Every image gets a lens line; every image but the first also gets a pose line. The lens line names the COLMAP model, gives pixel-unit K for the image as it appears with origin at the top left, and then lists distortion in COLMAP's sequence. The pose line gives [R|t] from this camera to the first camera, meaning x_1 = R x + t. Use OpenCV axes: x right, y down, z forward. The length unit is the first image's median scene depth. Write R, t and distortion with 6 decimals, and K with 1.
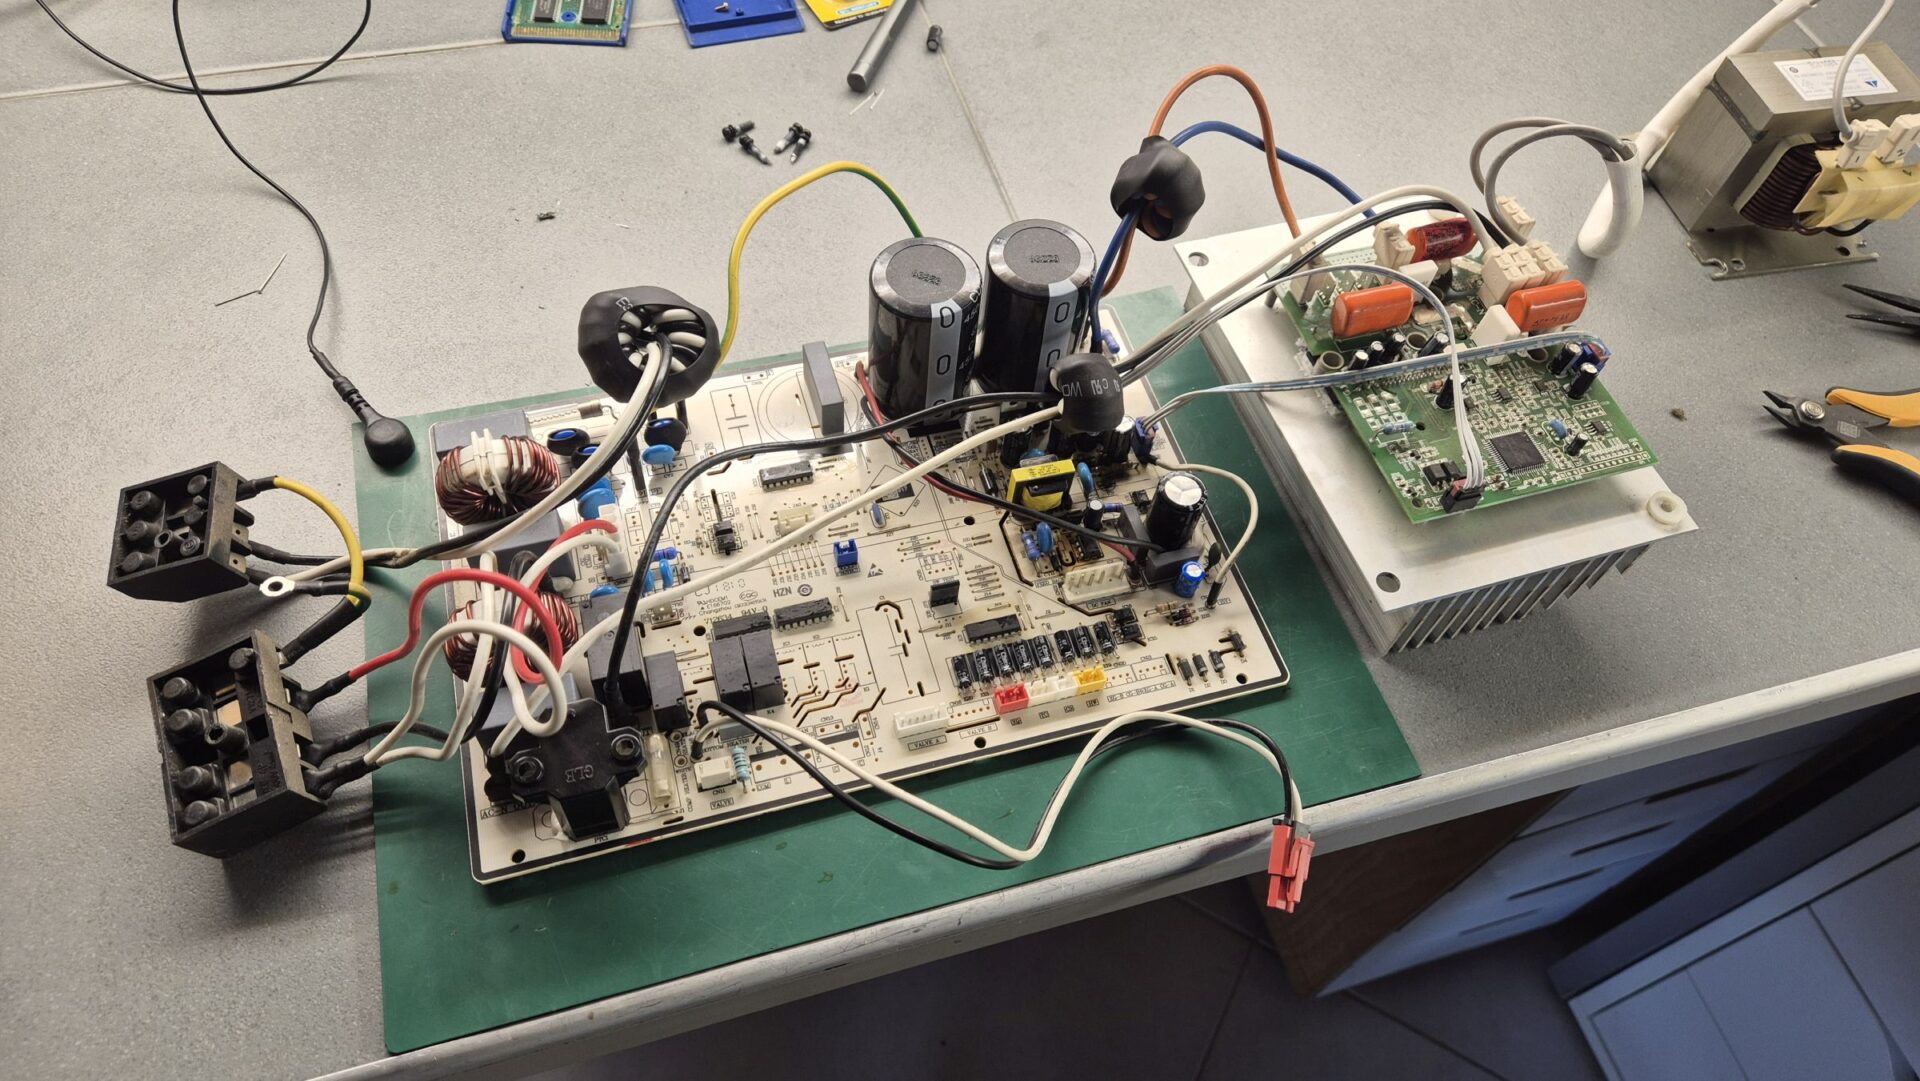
lens RADIAL K [[1333.6, 0, 951.1], [0, 1333.6, 526.6], [0, 0, 1]] dist [0.030397, -0.054052]
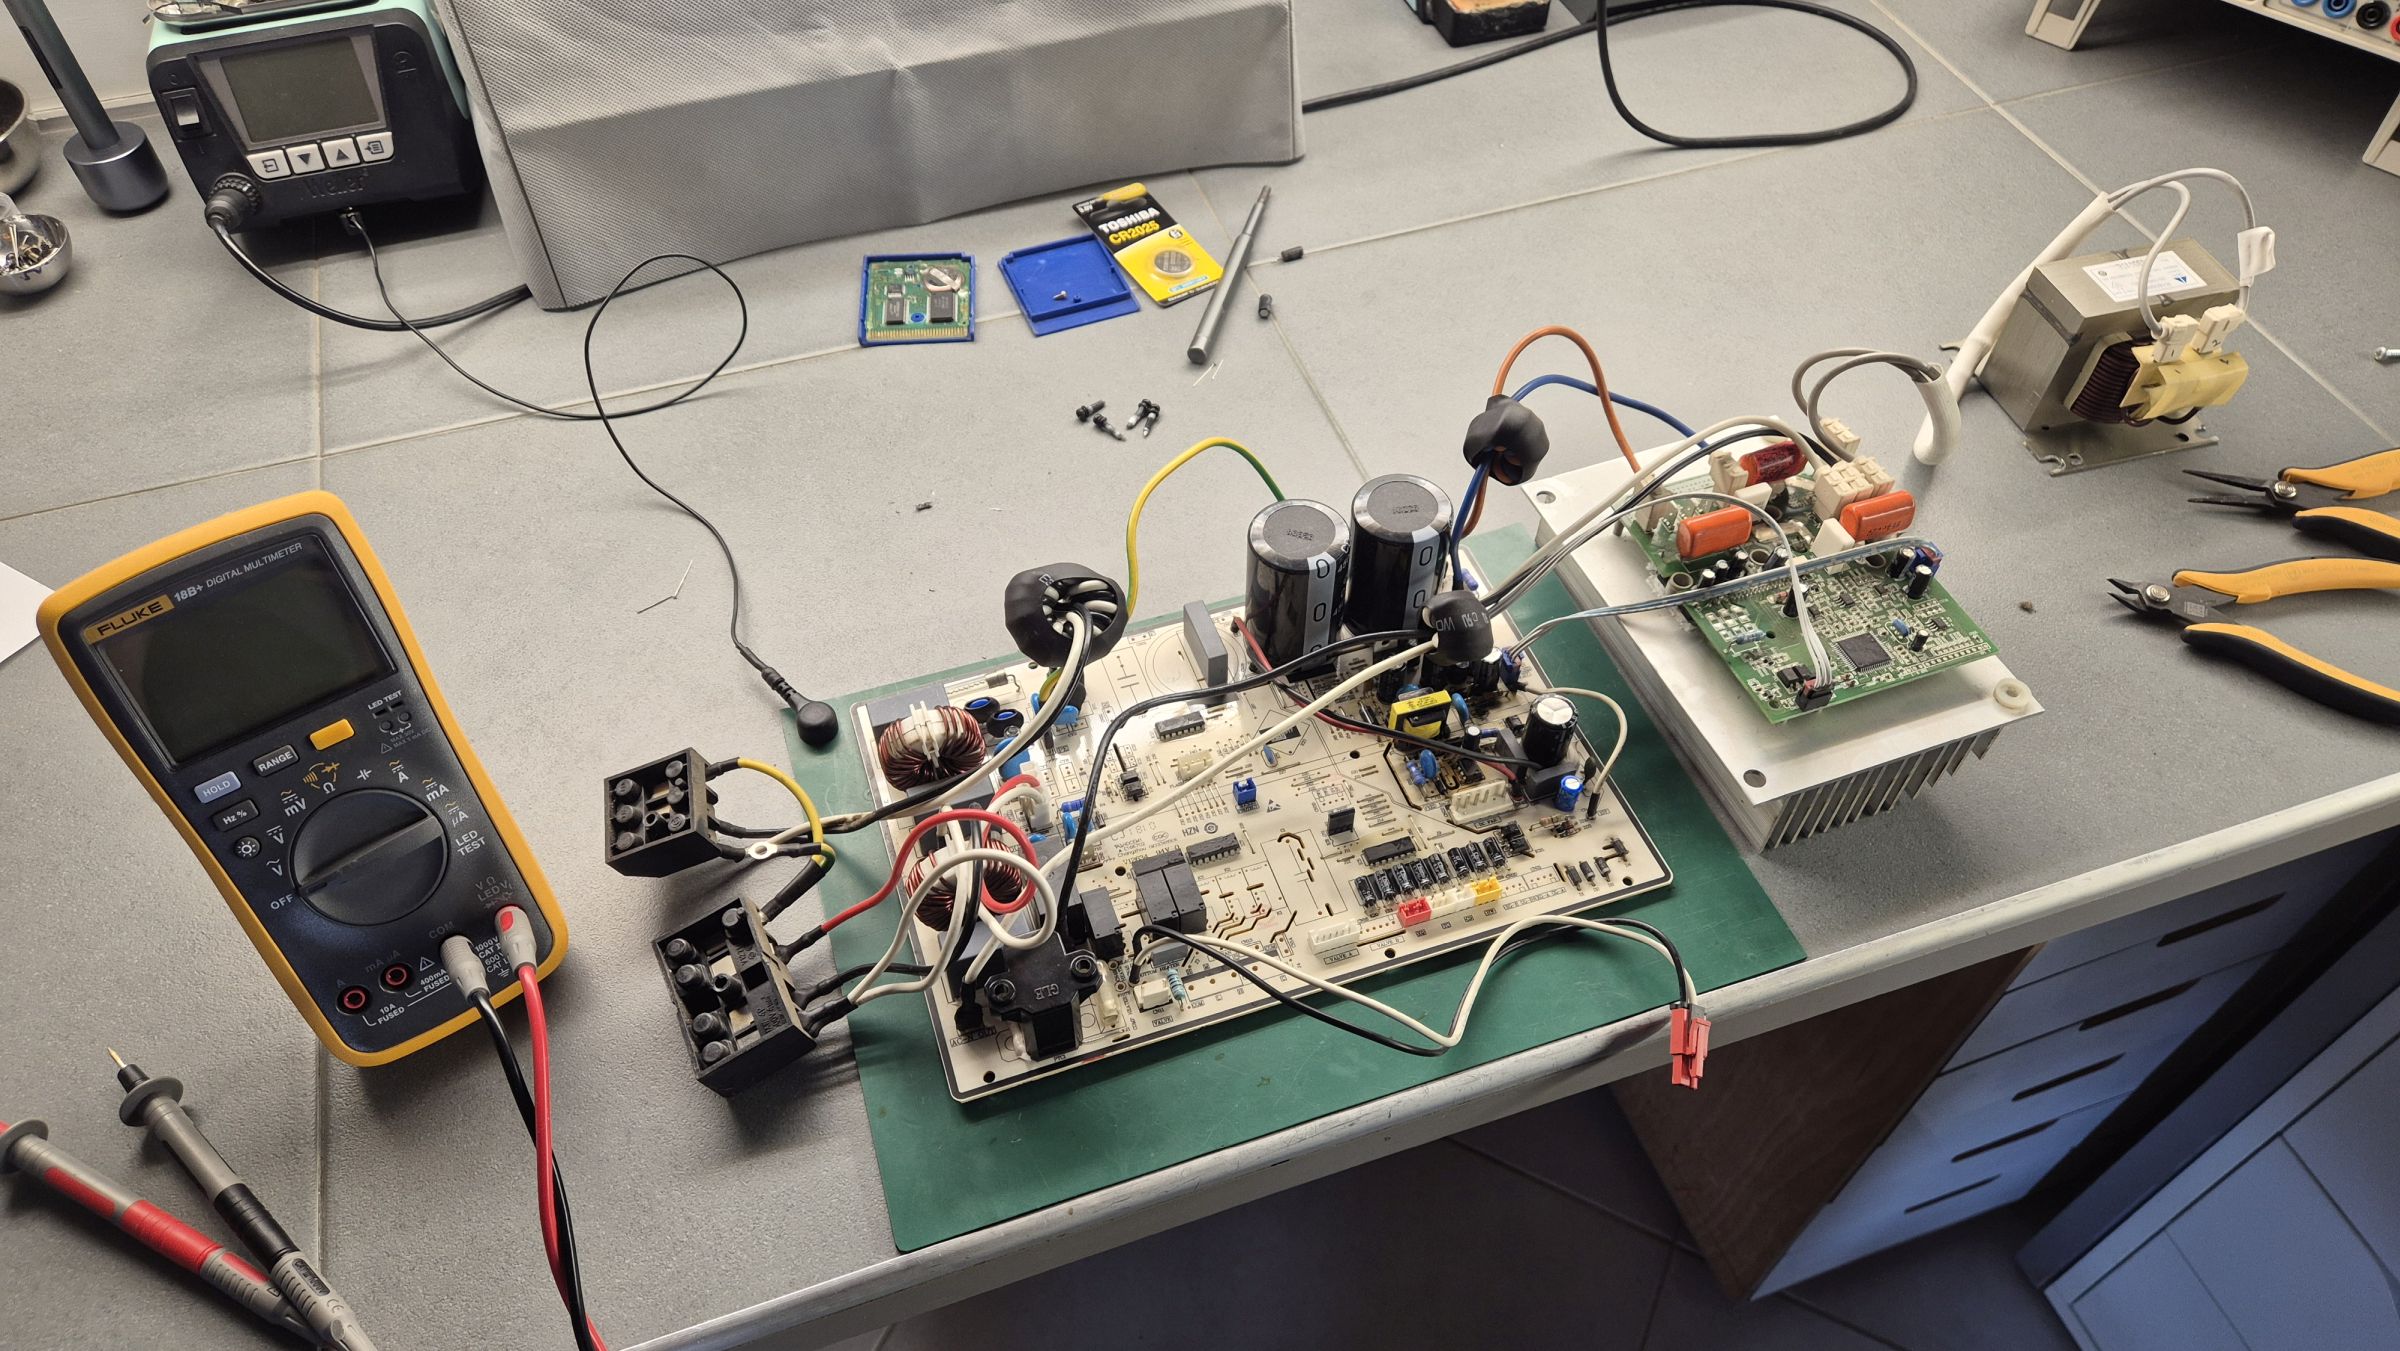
lens RADIAL K [[1667.0, 0, 1160.4], [0, 1667.0, 654.9], [0, 0, 1]] dist [0.030397, -0.054052]
pose [[0.996287, -0.076538, -0.039430, -0.087326], [0.071825, 0.991380, -0.109572, 0.053395], [0.047476, 0.106333, 0.993197, -0.361608]]
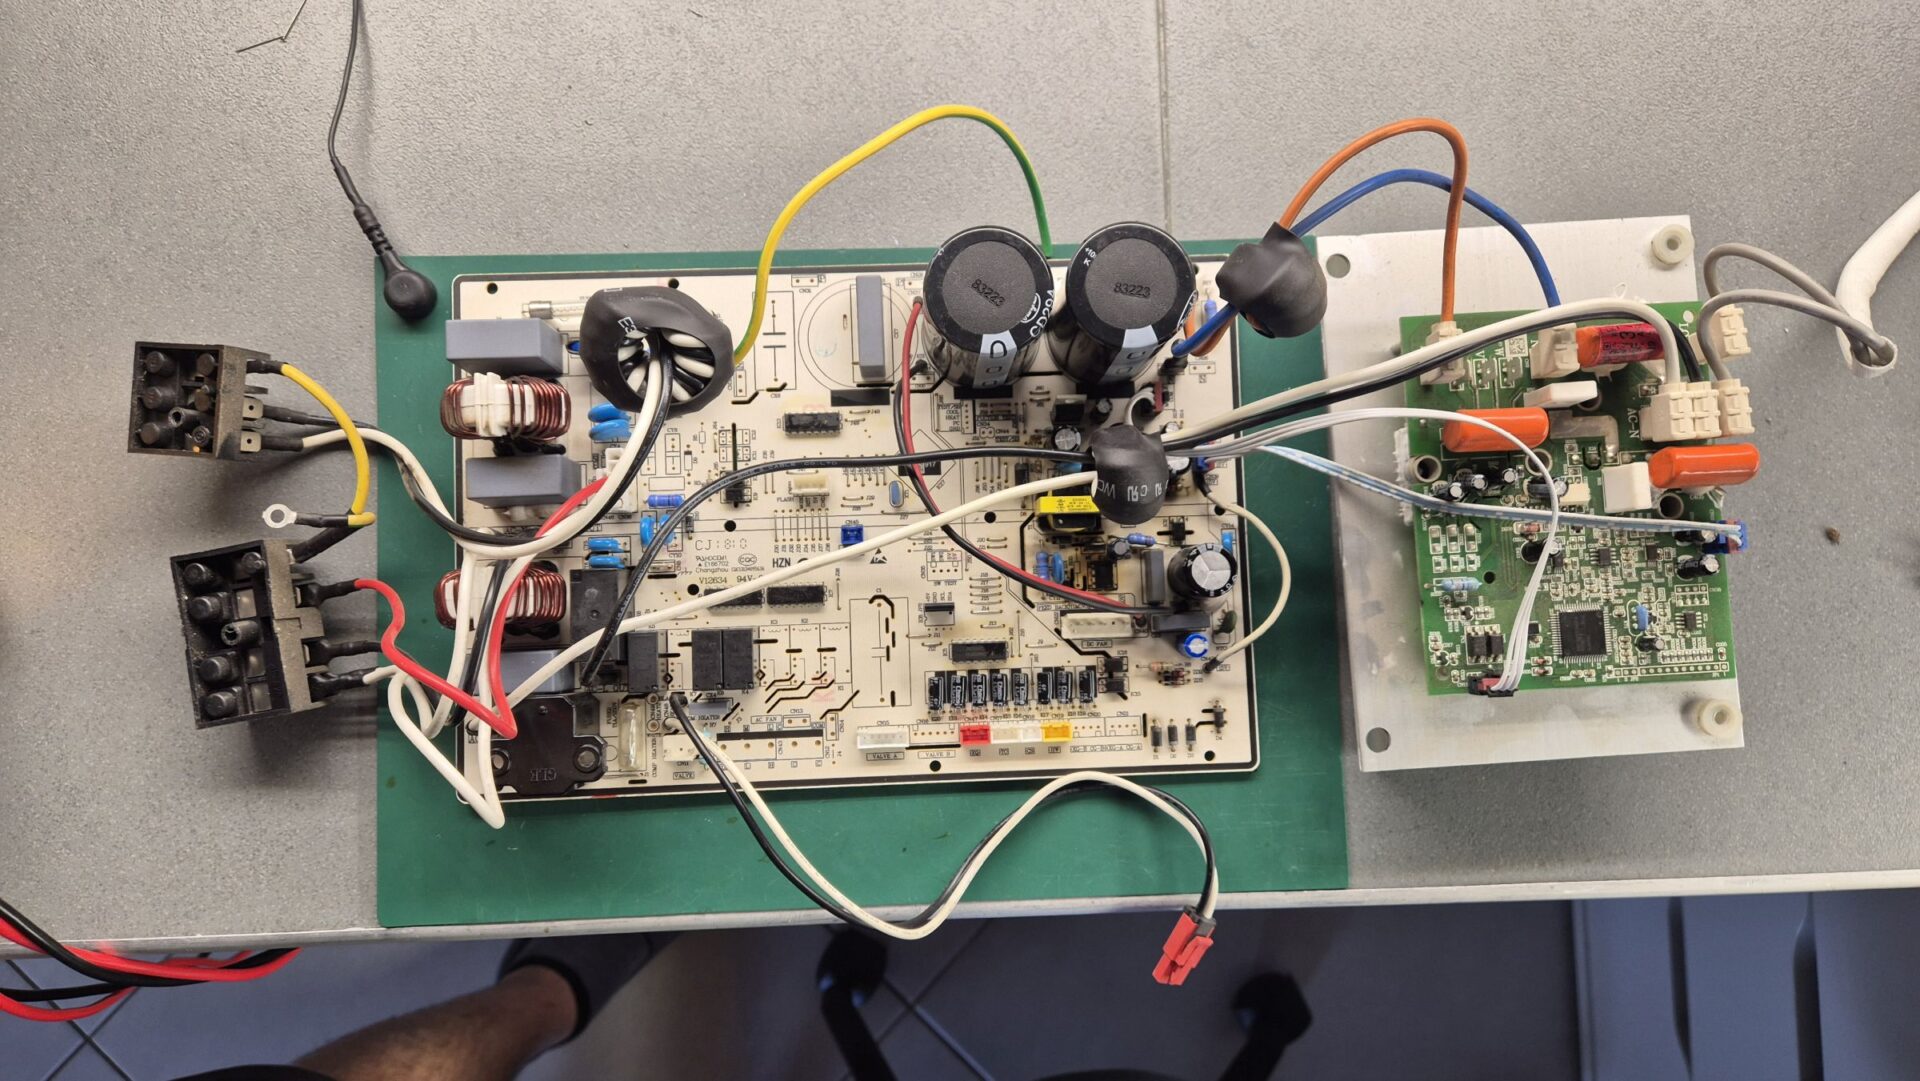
lens RADIAL K [[1333.6, 0, 950.7], [0, 1333.6, 548.0], [0, 0, 1]] dist [0.030397, -0.054052]
pose [[0.967591, 0.246083, -0.056667, 0.047782], [-0.185534, 0.845006, 0.501539, -0.478562], [0.171304, -0.474771, 0.863277, 0.175331]]
